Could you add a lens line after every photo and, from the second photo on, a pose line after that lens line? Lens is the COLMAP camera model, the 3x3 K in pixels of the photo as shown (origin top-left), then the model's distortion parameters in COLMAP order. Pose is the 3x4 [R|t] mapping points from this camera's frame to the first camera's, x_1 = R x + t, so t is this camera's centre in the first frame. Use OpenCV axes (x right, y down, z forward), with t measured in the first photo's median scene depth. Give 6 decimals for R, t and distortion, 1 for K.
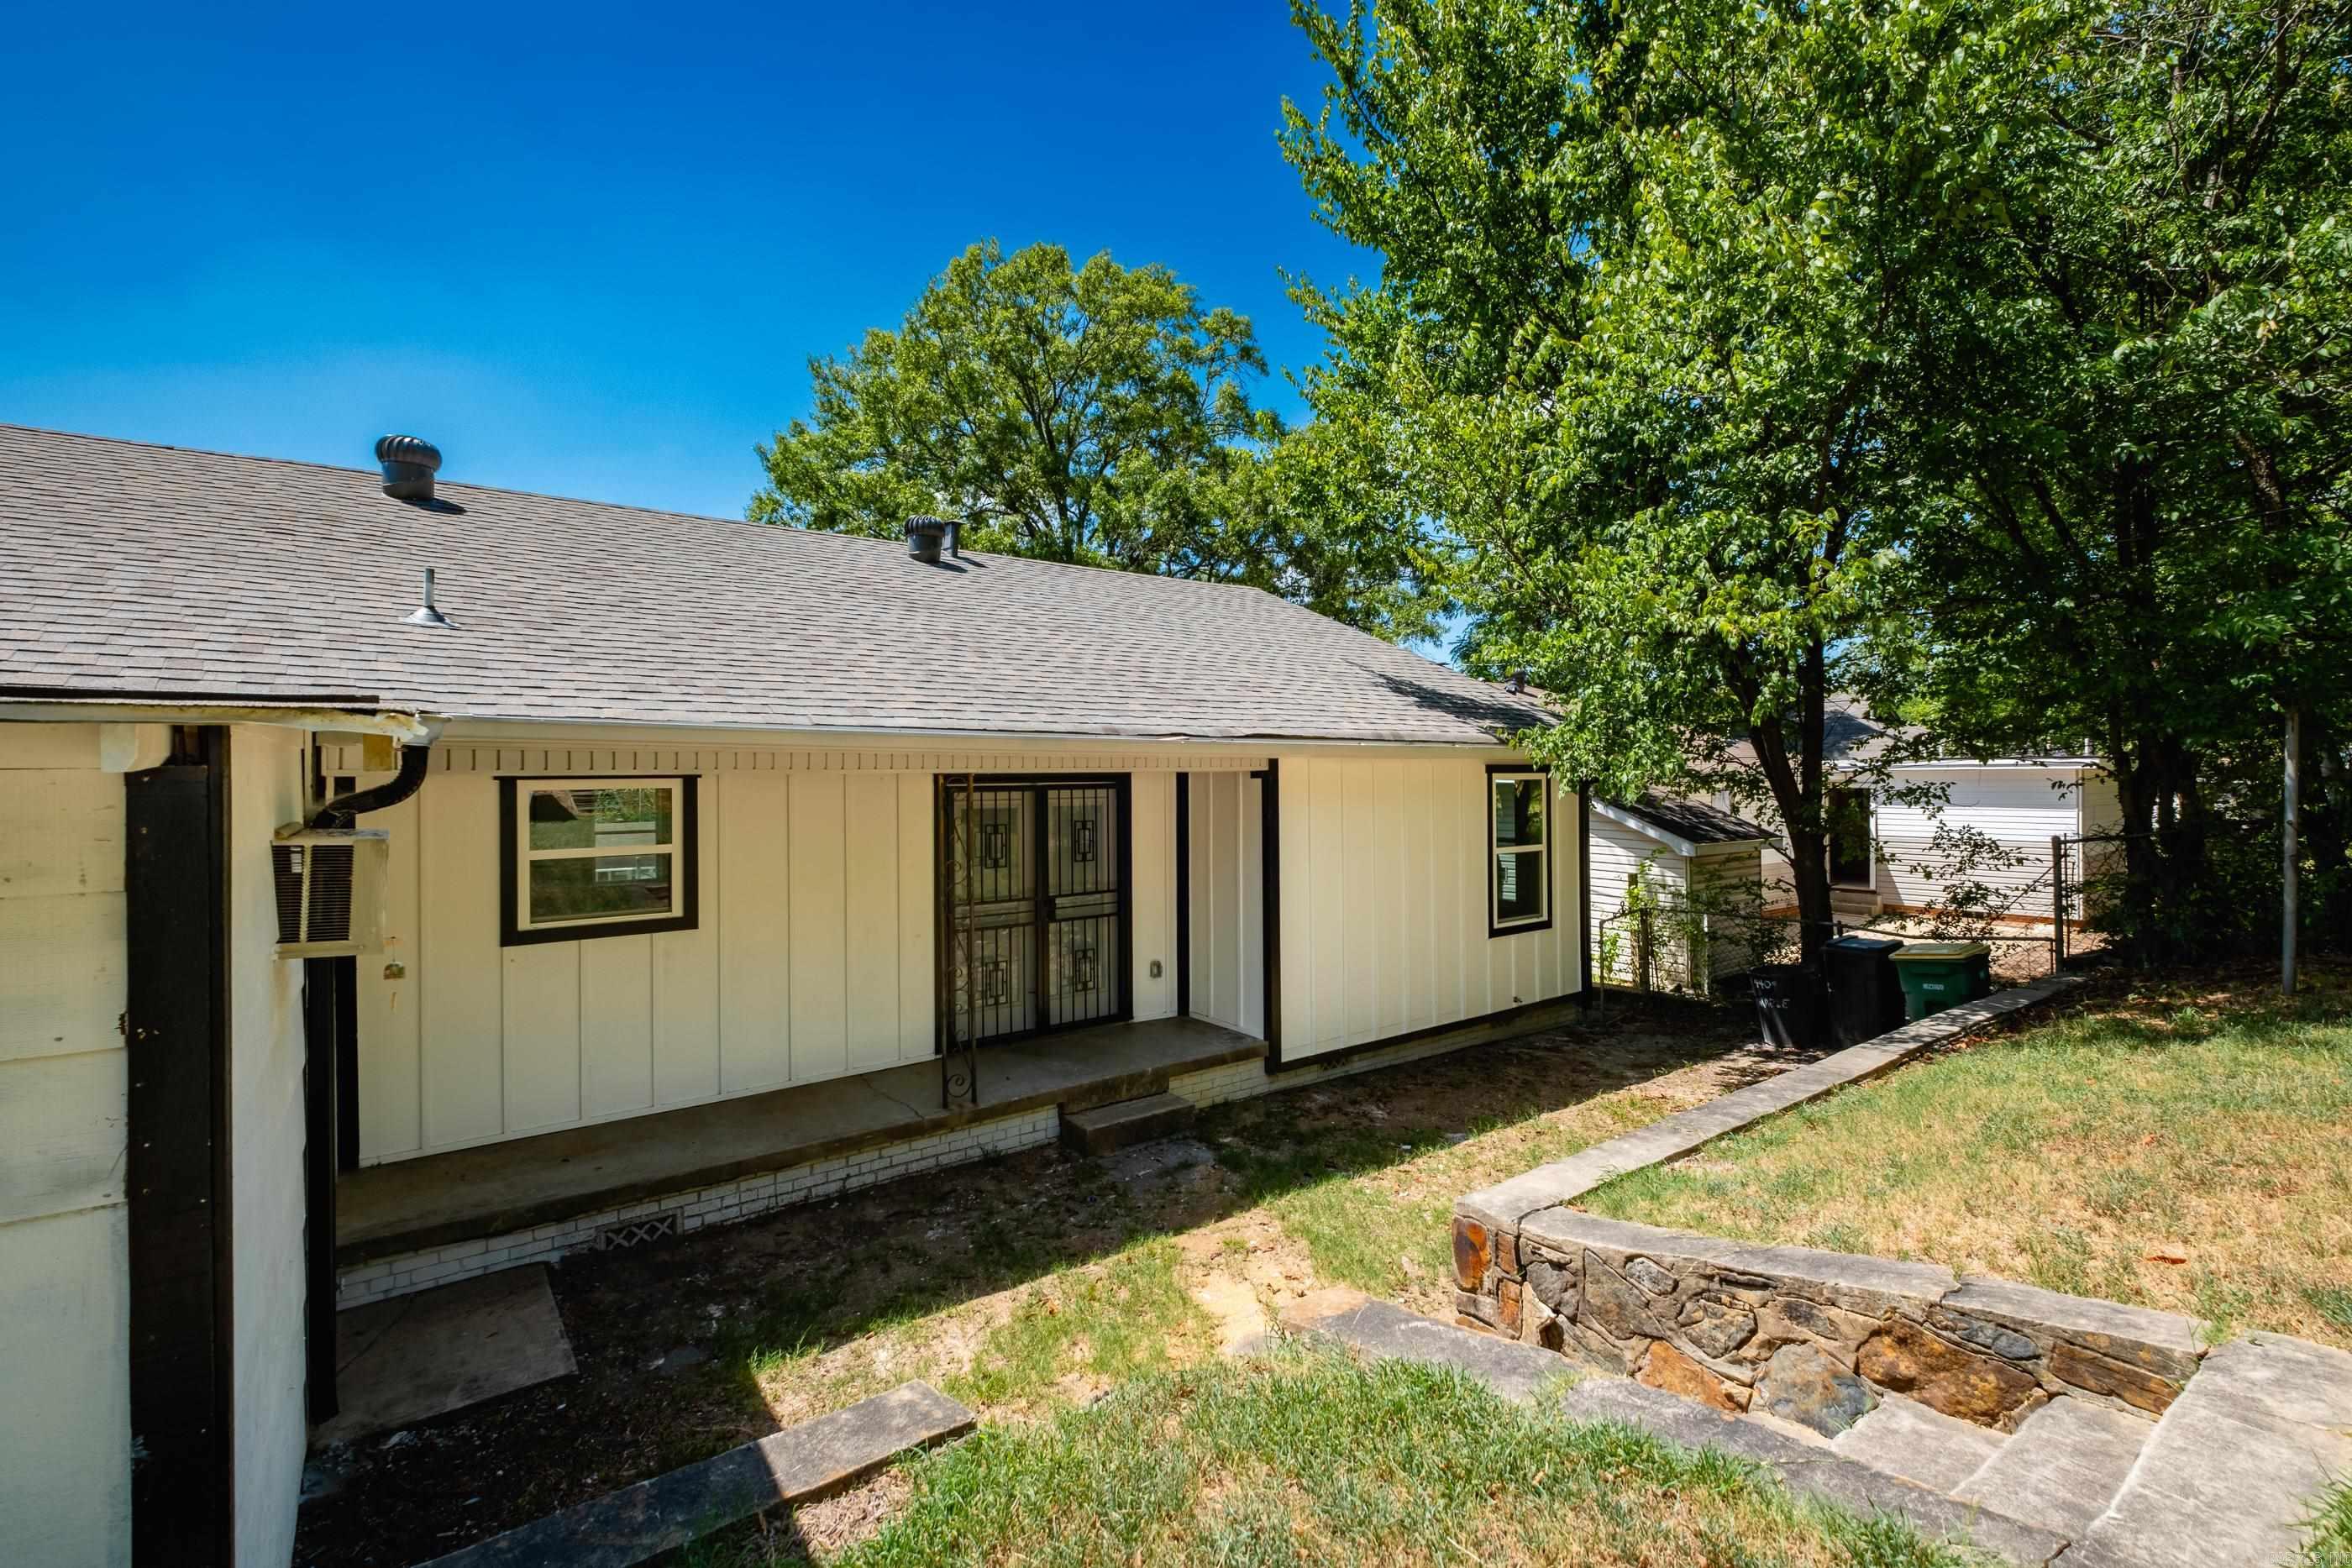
lens RADIAL K [[1041.3, 0, 1165.3], [0, 1041.3, 775.1], [0, 0, 1]] dist [0.003107, -0.002148]
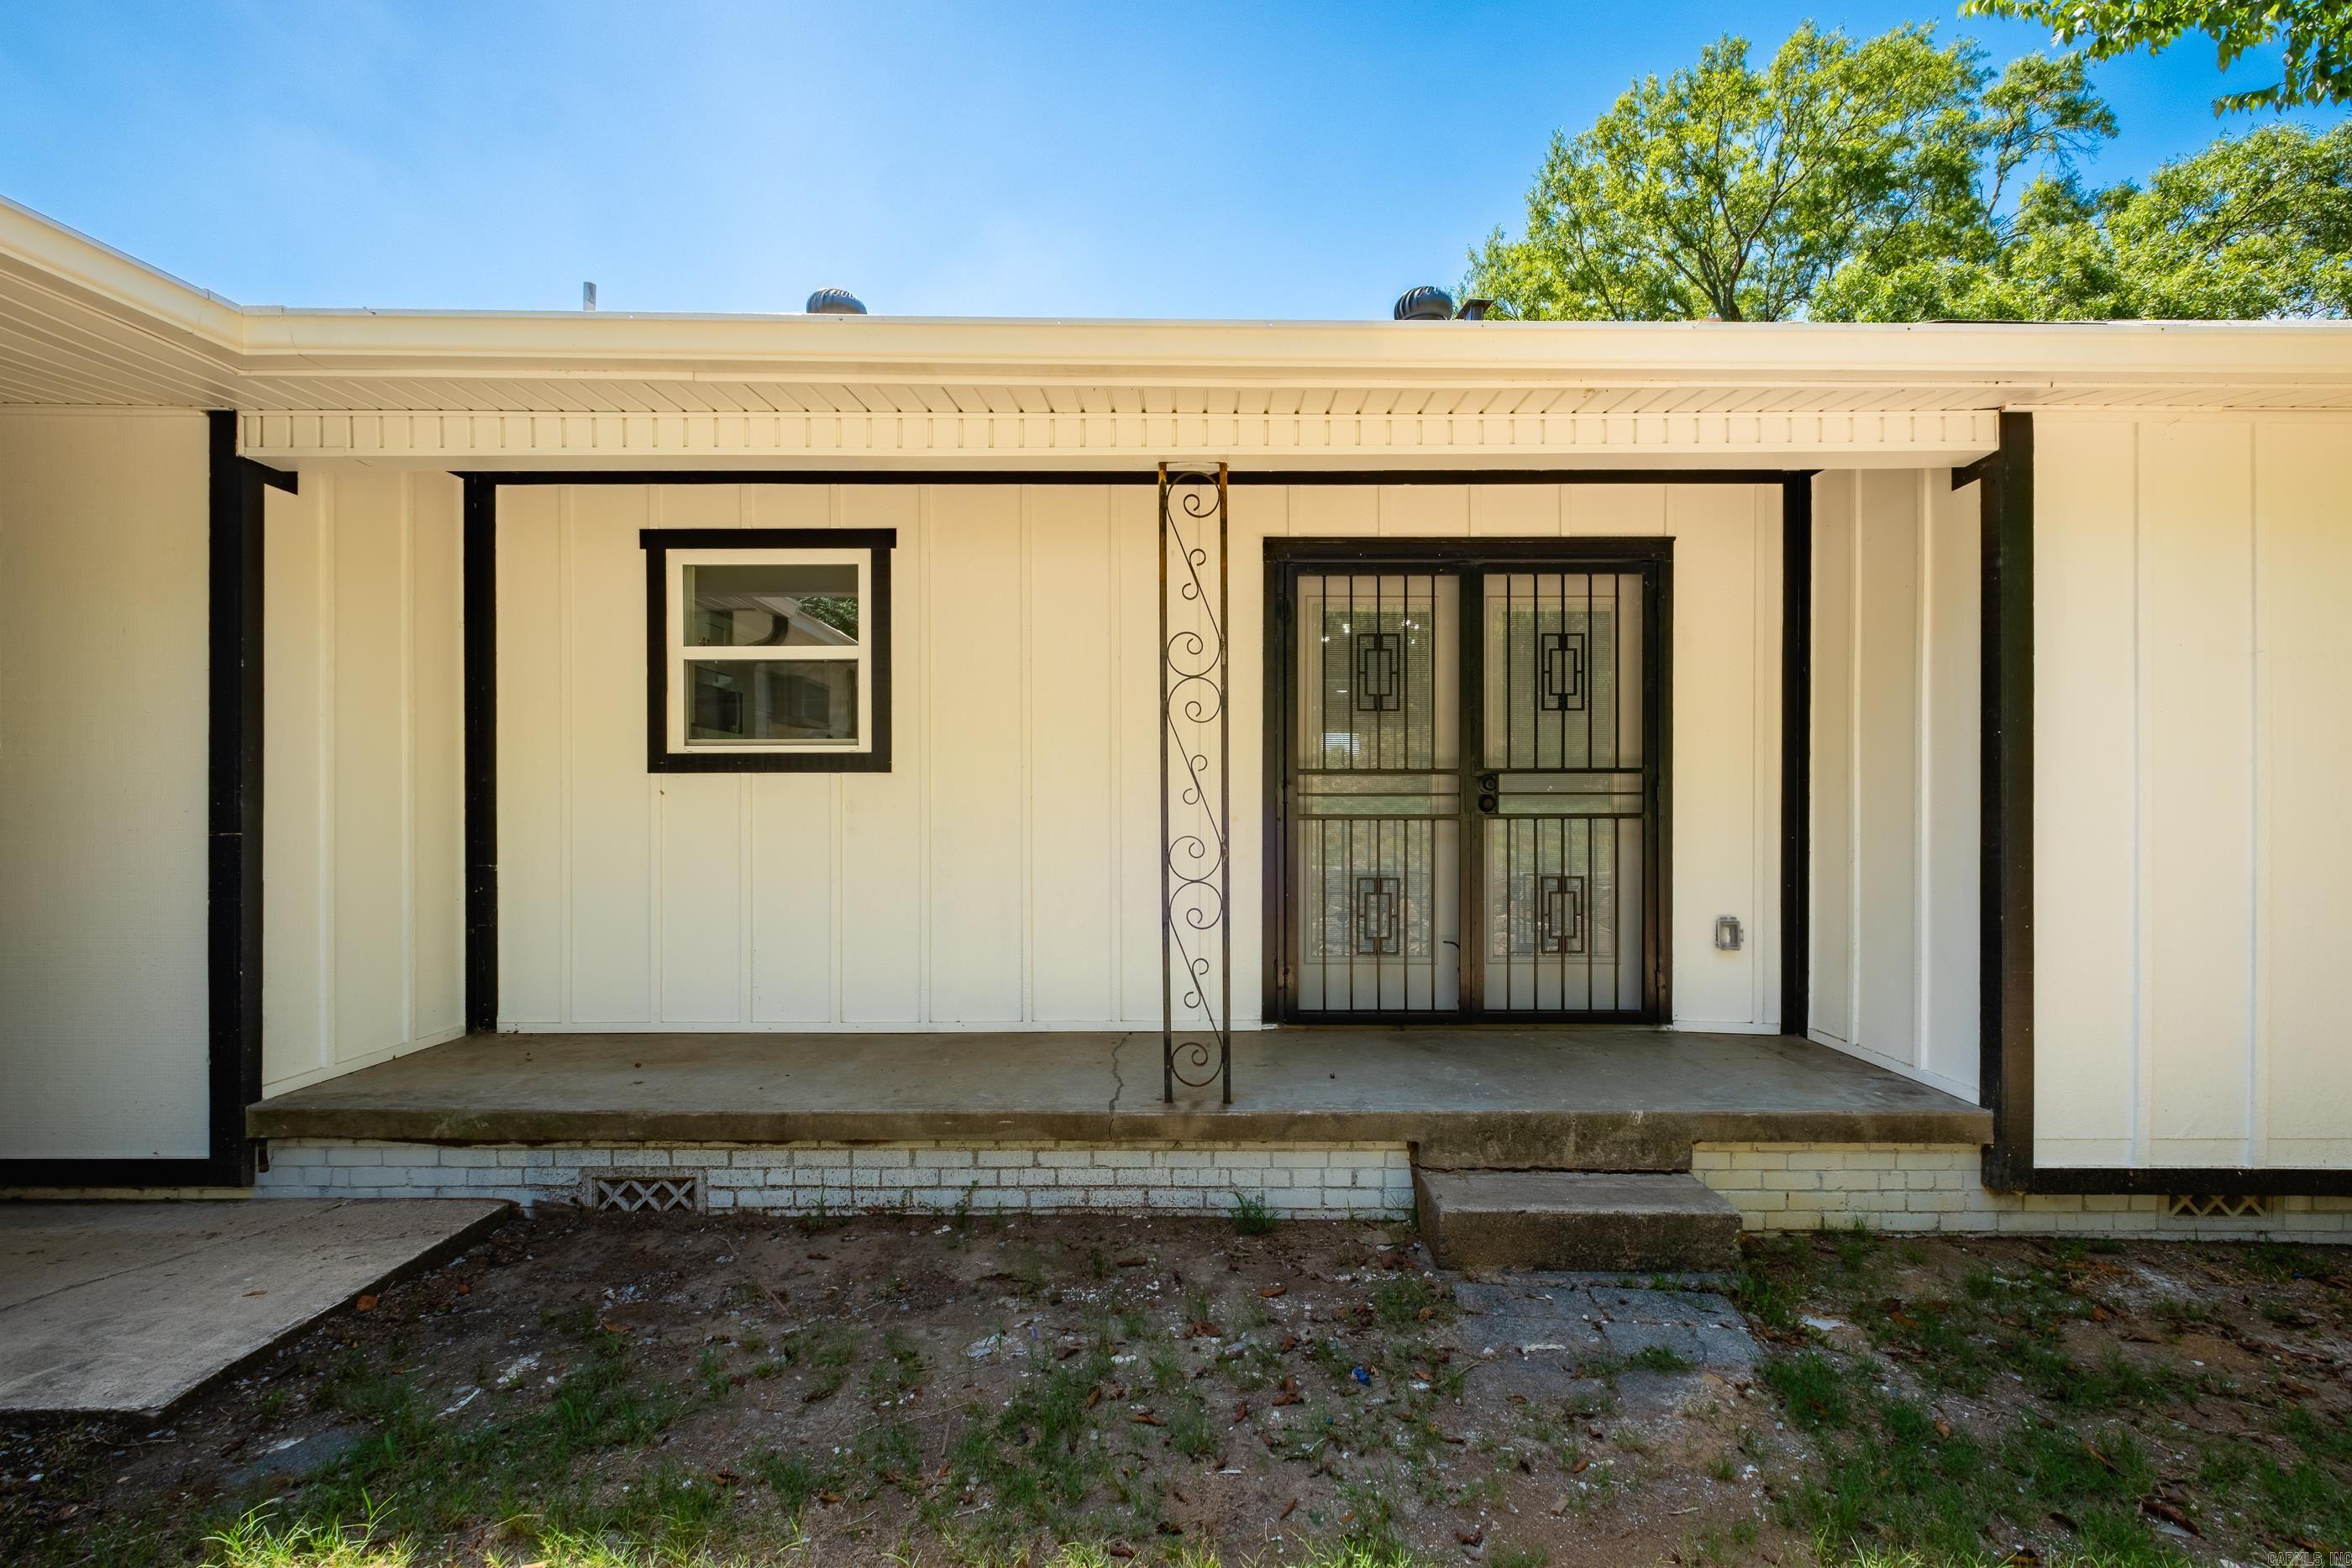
lens RADIAL K [[1041.3, 0, 1174.0], [0, 1041.3, 807.1], [0, 0, 1]] dist [0.003107, -0.002148]
pose [[0.799428, 0.011983, -0.600642, 0.088451], [-0.011620, 0.999922, 0.004483, 0.140084], [0.600649, 0.003396, 0.799506, 0.483332]]
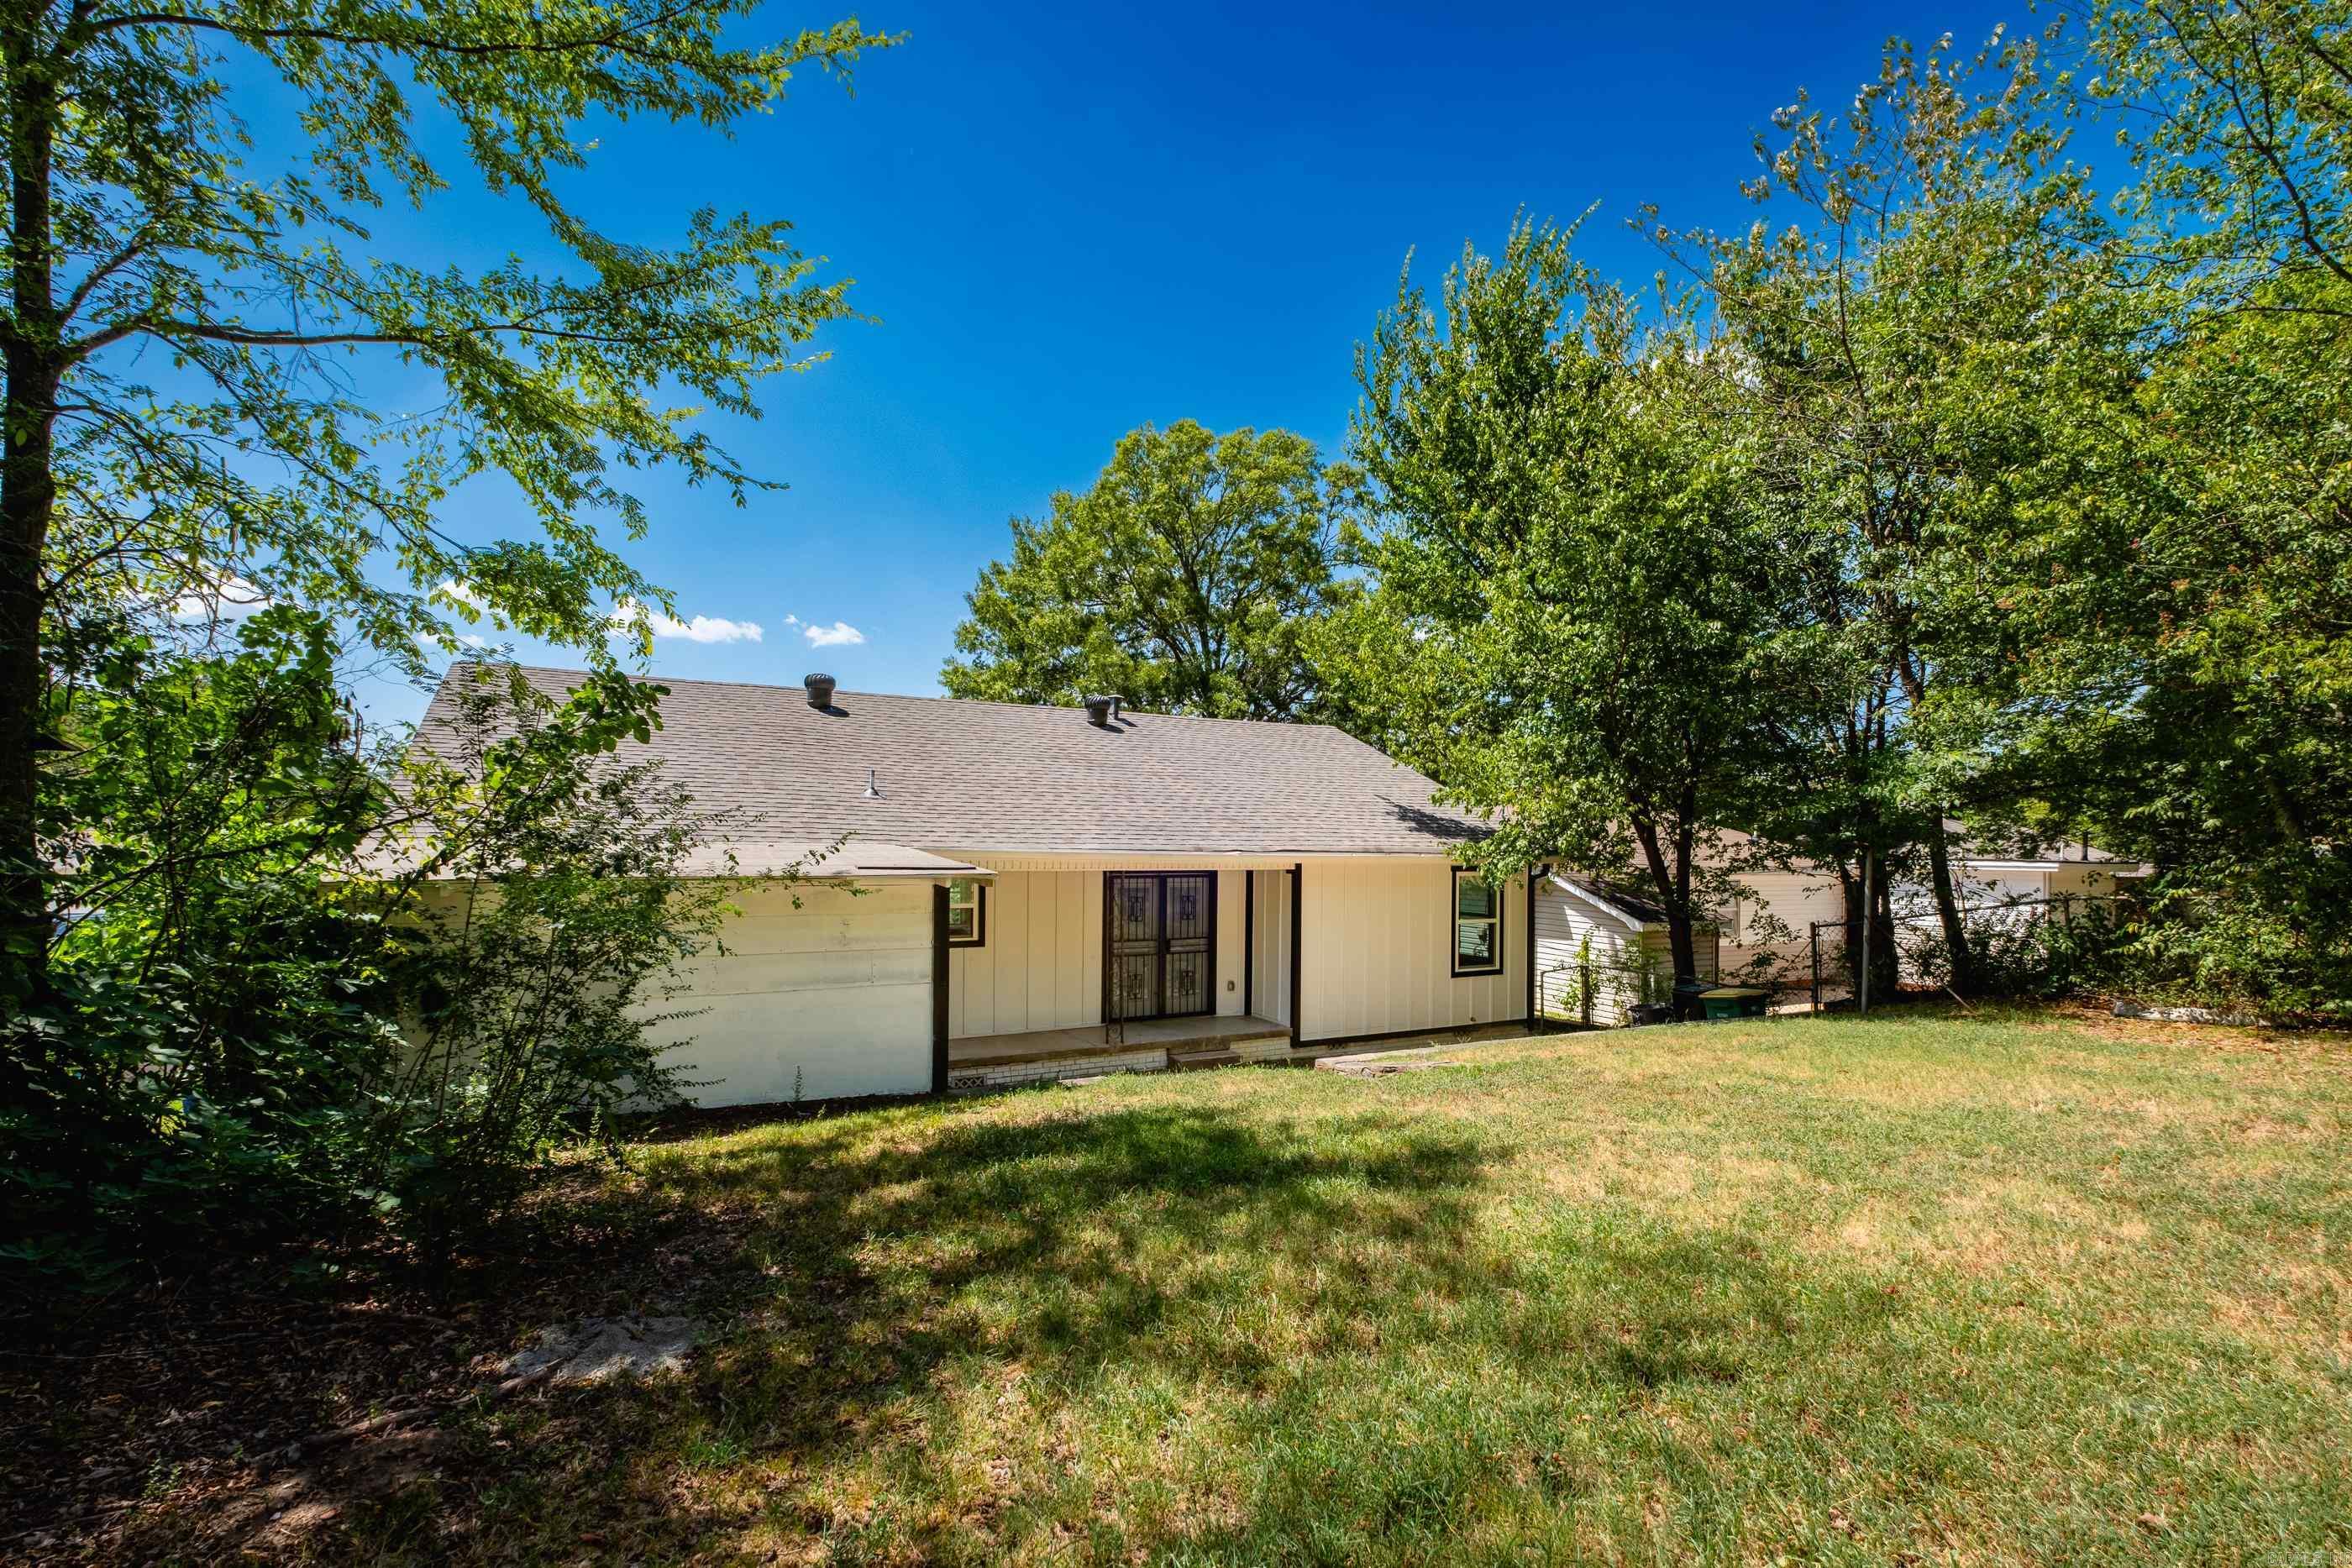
lens RADIAL K [[1041.3, 0, 1129.2], [0, 1041.3, 893.1], [0, 0, 1]] dist [0.003107, -0.002148]
pose [[0.982872, 0.024025, -0.182716, 0.146428], [-0.015355, 0.998695, 0.048719, -0.045148], [0.183648, -0.045079, 0.981958, -0.734394]]
